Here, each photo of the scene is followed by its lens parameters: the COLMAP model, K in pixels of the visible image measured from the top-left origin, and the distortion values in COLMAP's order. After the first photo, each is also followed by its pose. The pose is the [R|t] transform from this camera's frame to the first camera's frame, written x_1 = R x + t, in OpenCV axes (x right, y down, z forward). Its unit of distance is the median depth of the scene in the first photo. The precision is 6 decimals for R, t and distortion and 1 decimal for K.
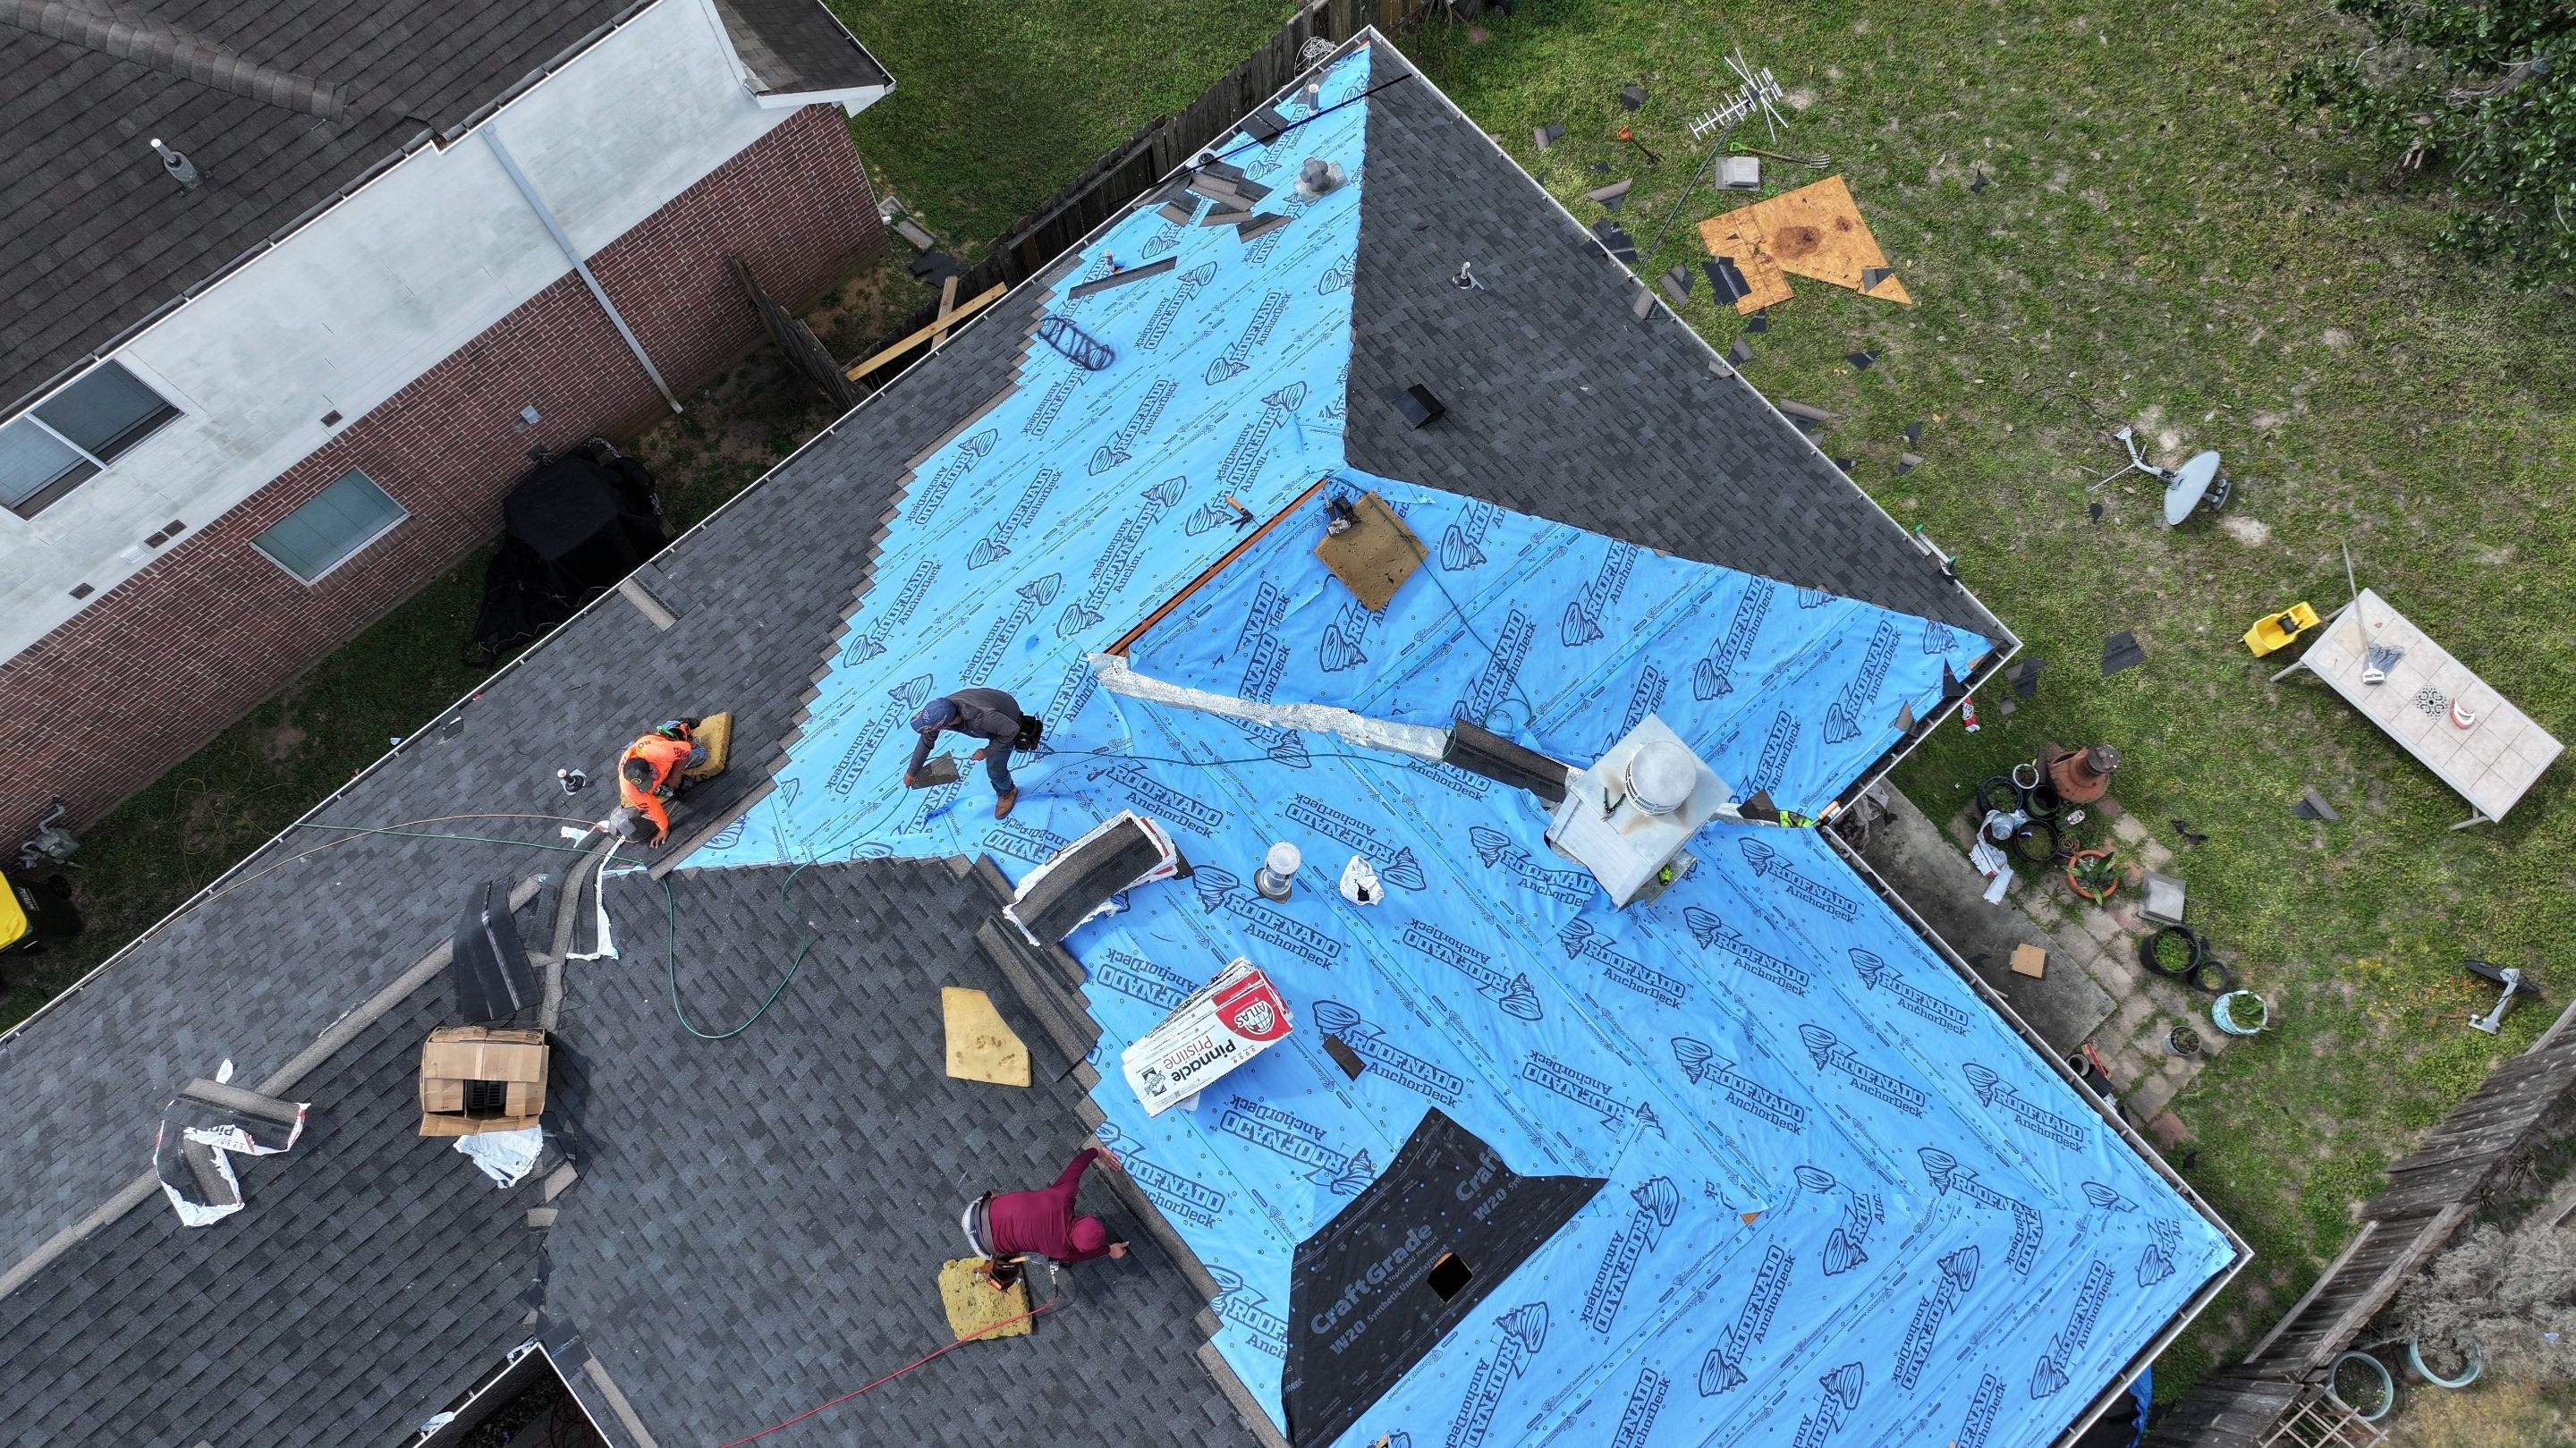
lens RADIAL K [[1810.1, 0, 1292.4], [0, 1810.1, 714.0], [0, 0, 1]] dist [-0.002653, 0.017039]
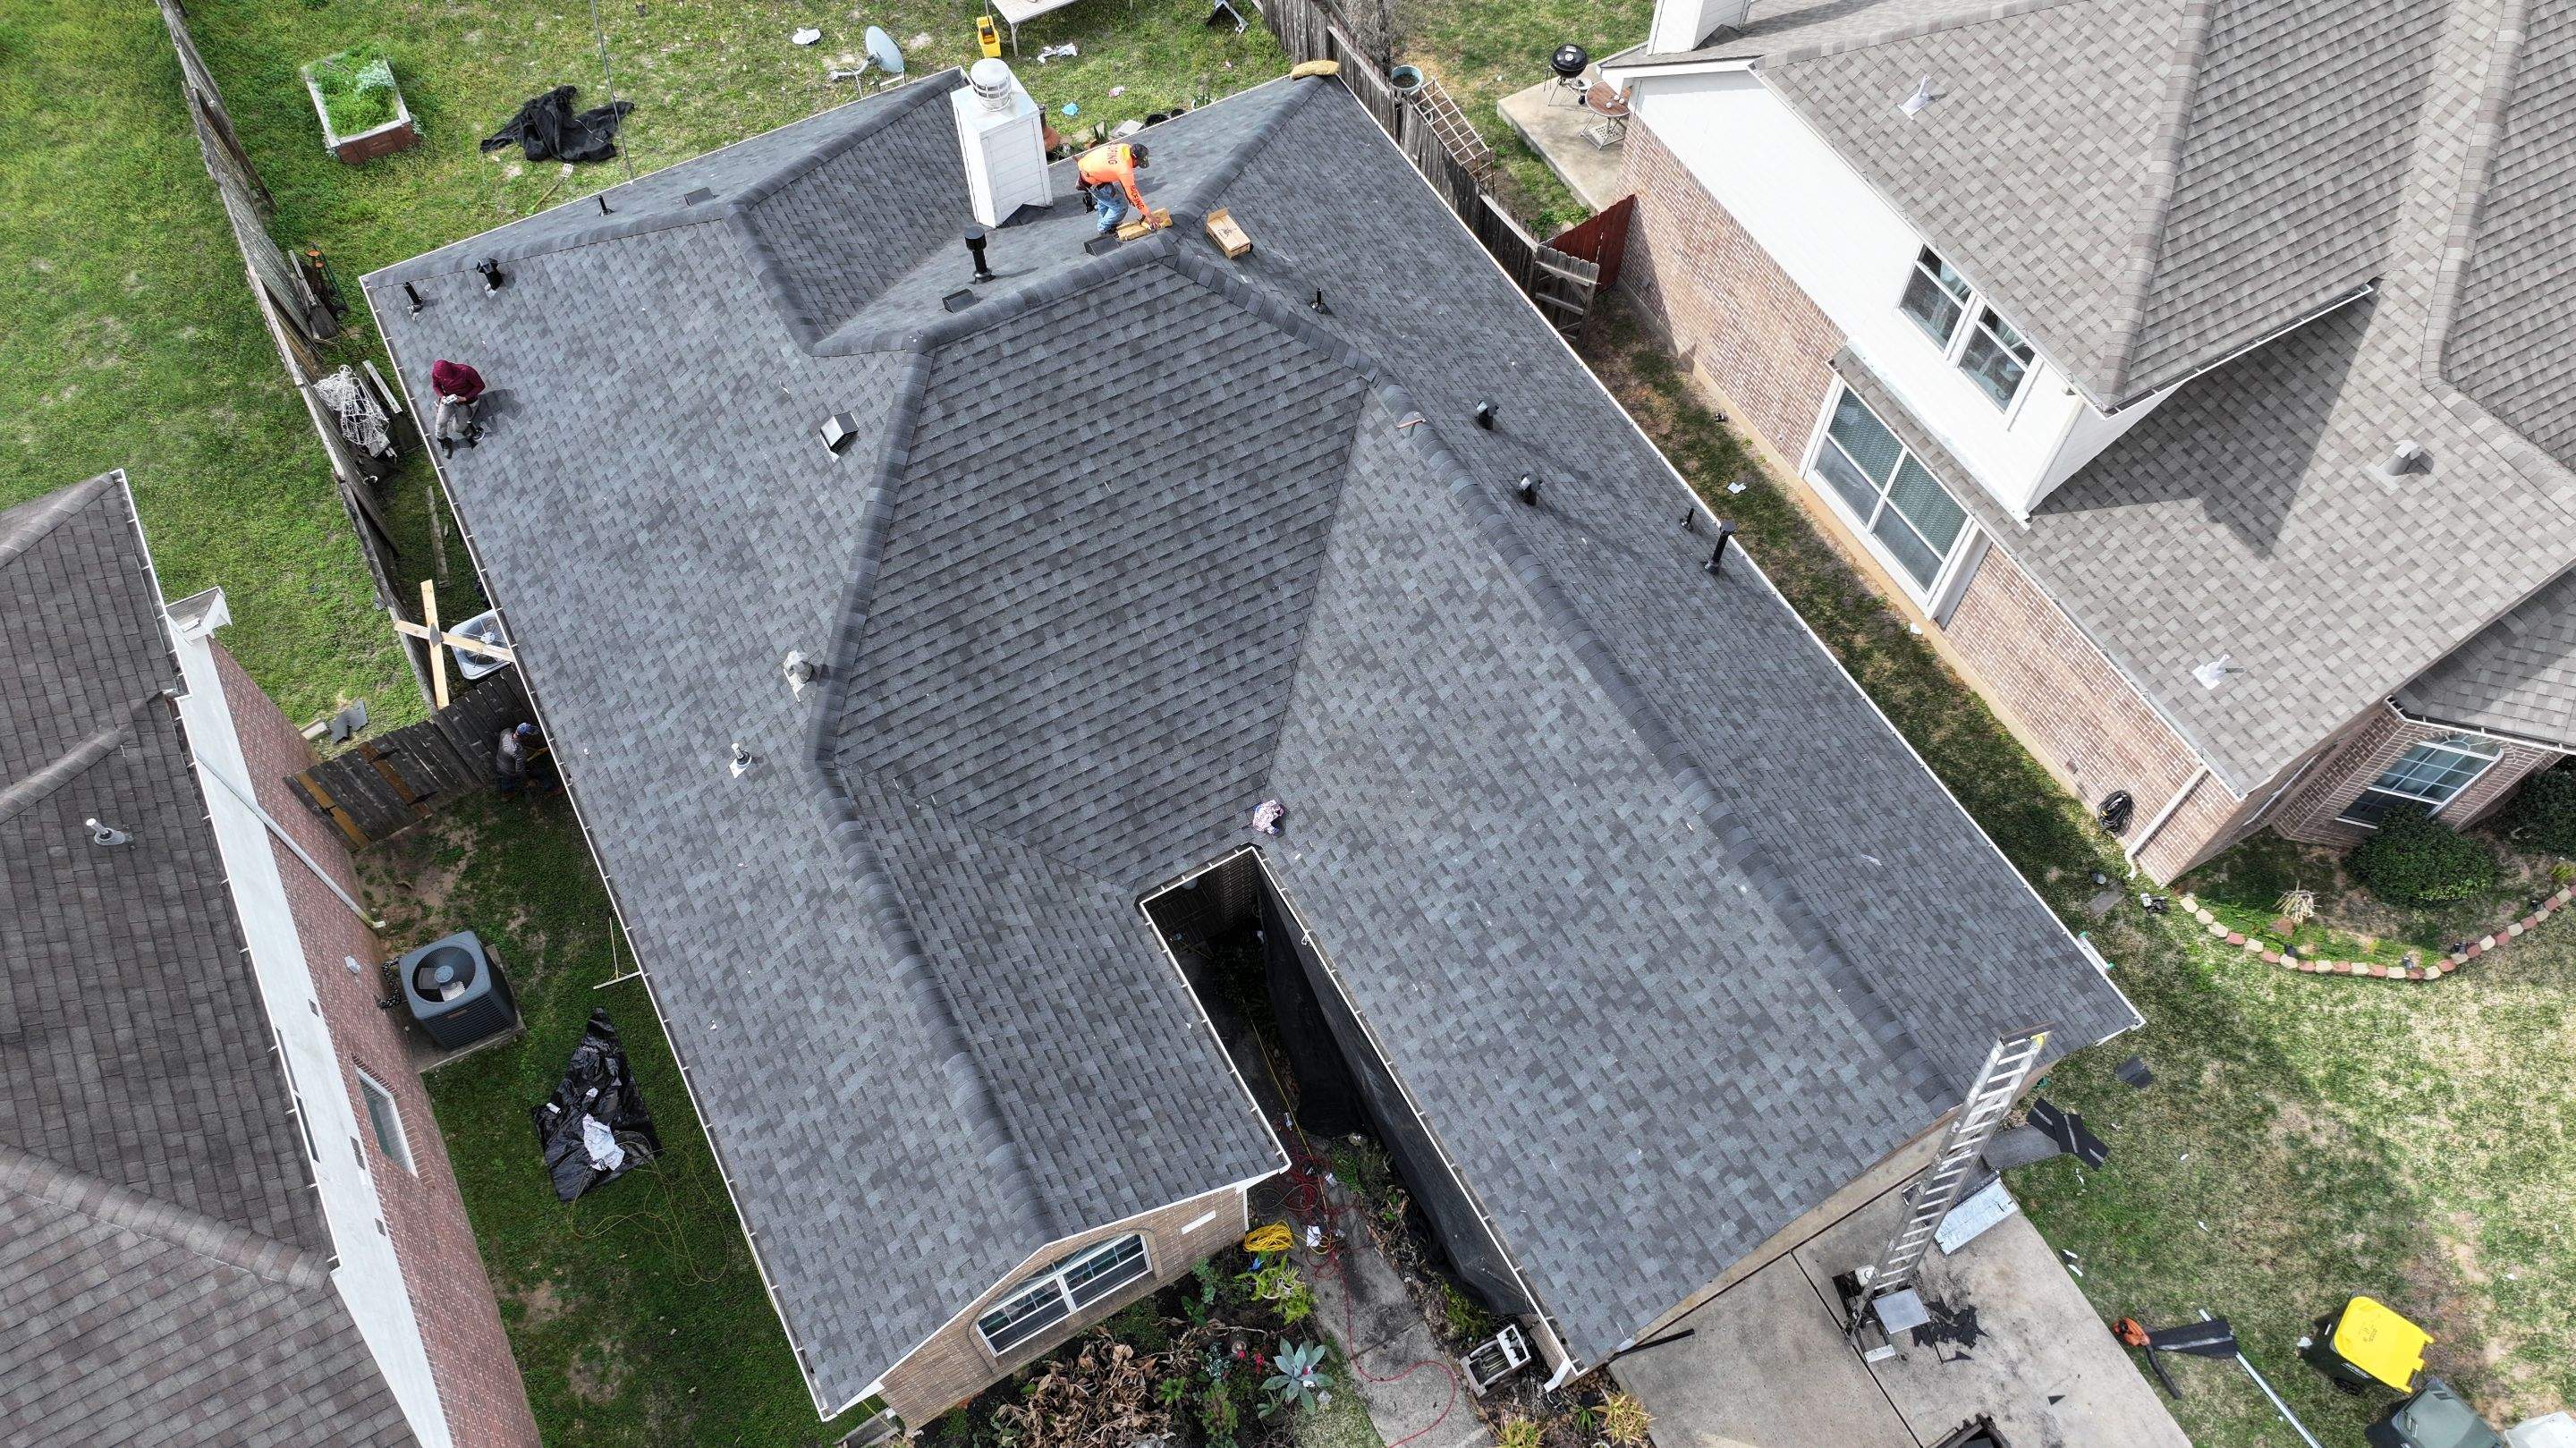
lens RADIAL K [[1810.1, 0, 1288.1], [0, 1810.1, 716.2], [0, 0, 1]] dist [-0.002653, 0.017039]
pose [[0.205012, -0.836601, 0.508004, -0.915317], [0.932758, 0.324250, 0.157561, 0.181858], [-0.296536, 0.441543, 0.846821, -0.228928]]
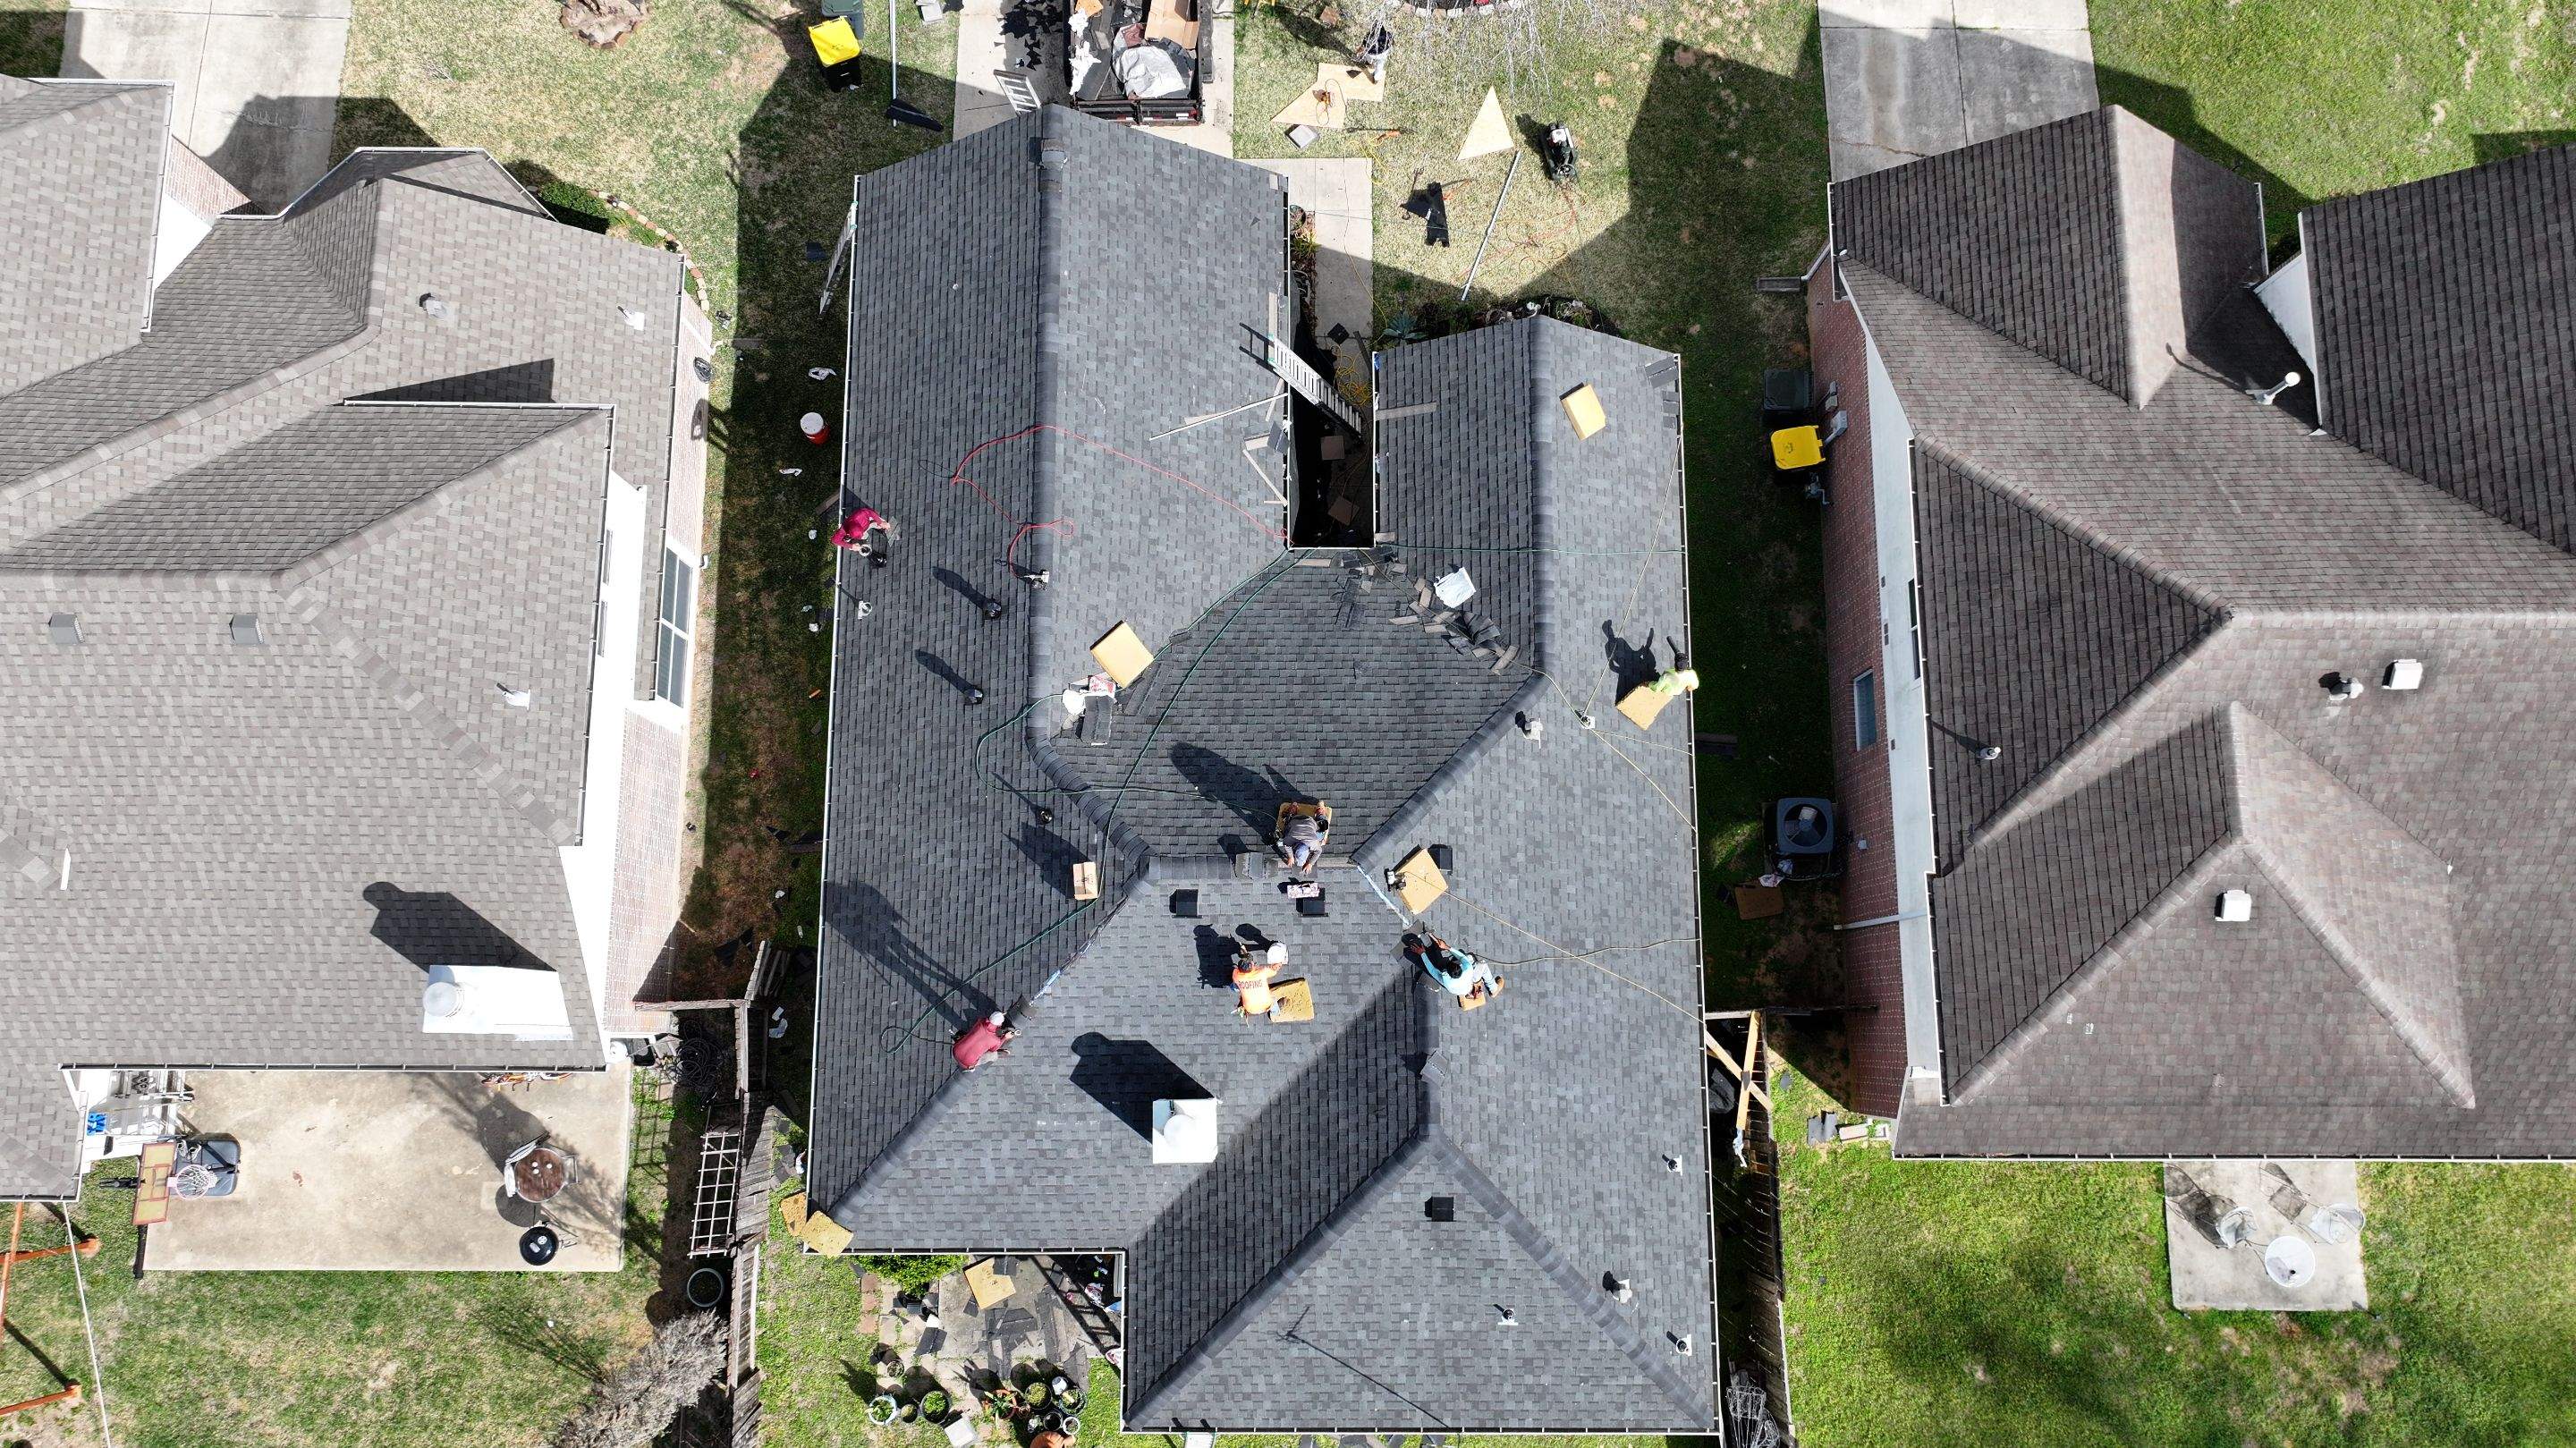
lens RADIAL K [[1810.1, 0, 1290.3], [0, 1810.1, 718.3], [0, 0, 1]] dist [-0.002653, 0.017039]
pose [[-0.659163, 0.740382, -0.131678, 0.043715], [-0.718184, -0.567876, 0.402156, -0.467909], [0.222972, 0.359655, 0.906053, -0.720157]]
